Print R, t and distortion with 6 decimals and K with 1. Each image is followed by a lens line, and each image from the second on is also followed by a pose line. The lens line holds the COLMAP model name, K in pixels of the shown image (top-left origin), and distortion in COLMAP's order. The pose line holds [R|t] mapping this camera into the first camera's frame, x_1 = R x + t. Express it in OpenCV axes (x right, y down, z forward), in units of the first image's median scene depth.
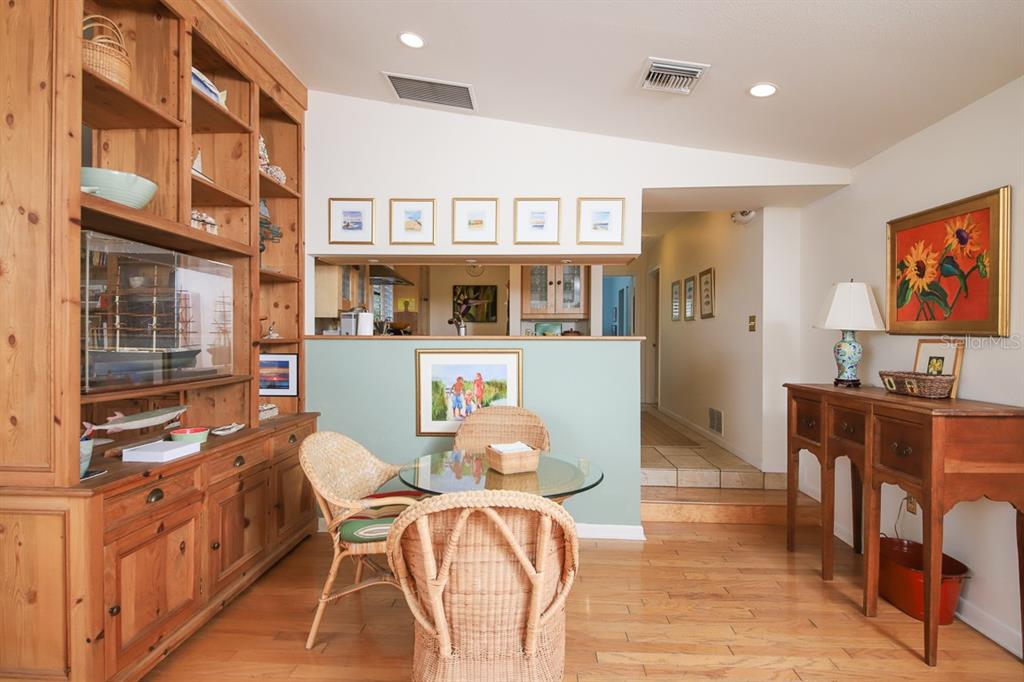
lens RADIAL K [[538.0, 0, 512.0], [0, 538.0, 341.0], [0, 0, 1]] dist [0.000853, 0.000269]
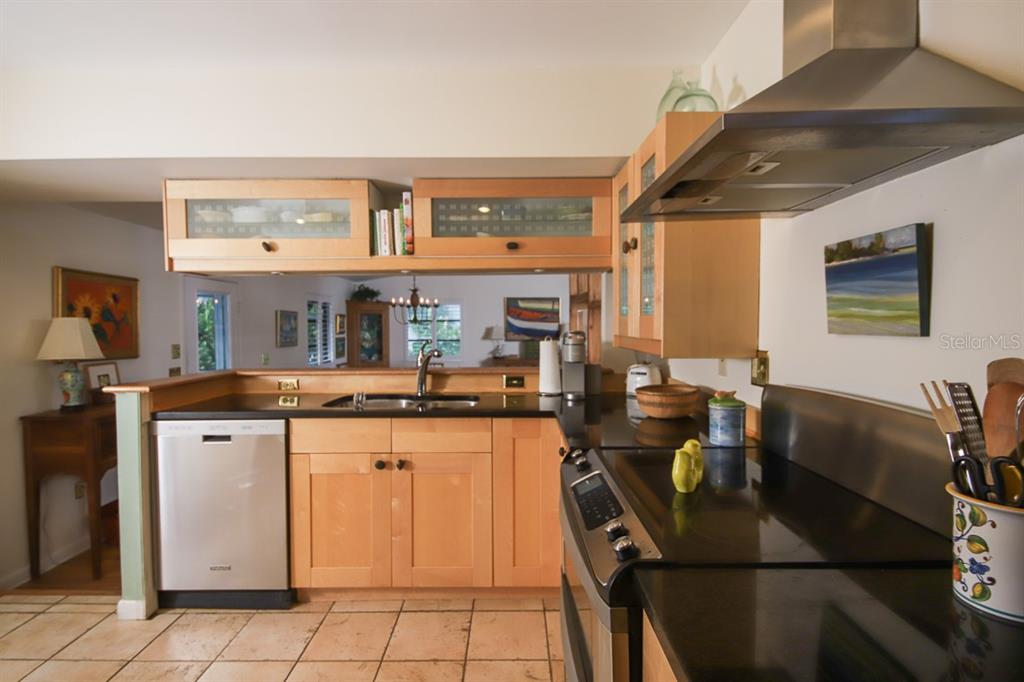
lens RADIAL K [[503.3, 0, 512.0], [0, 503.3, 341.0], [0, 0, 1]] dist [0.000122, 0.000030]
pose [[-0.999260, -0.003894, -0.038256, -0.293357], [-0.005333, 0.999280, 0.037572, -0.124771], [0.038082, 0.037748, -0.998561, 2.491594]]
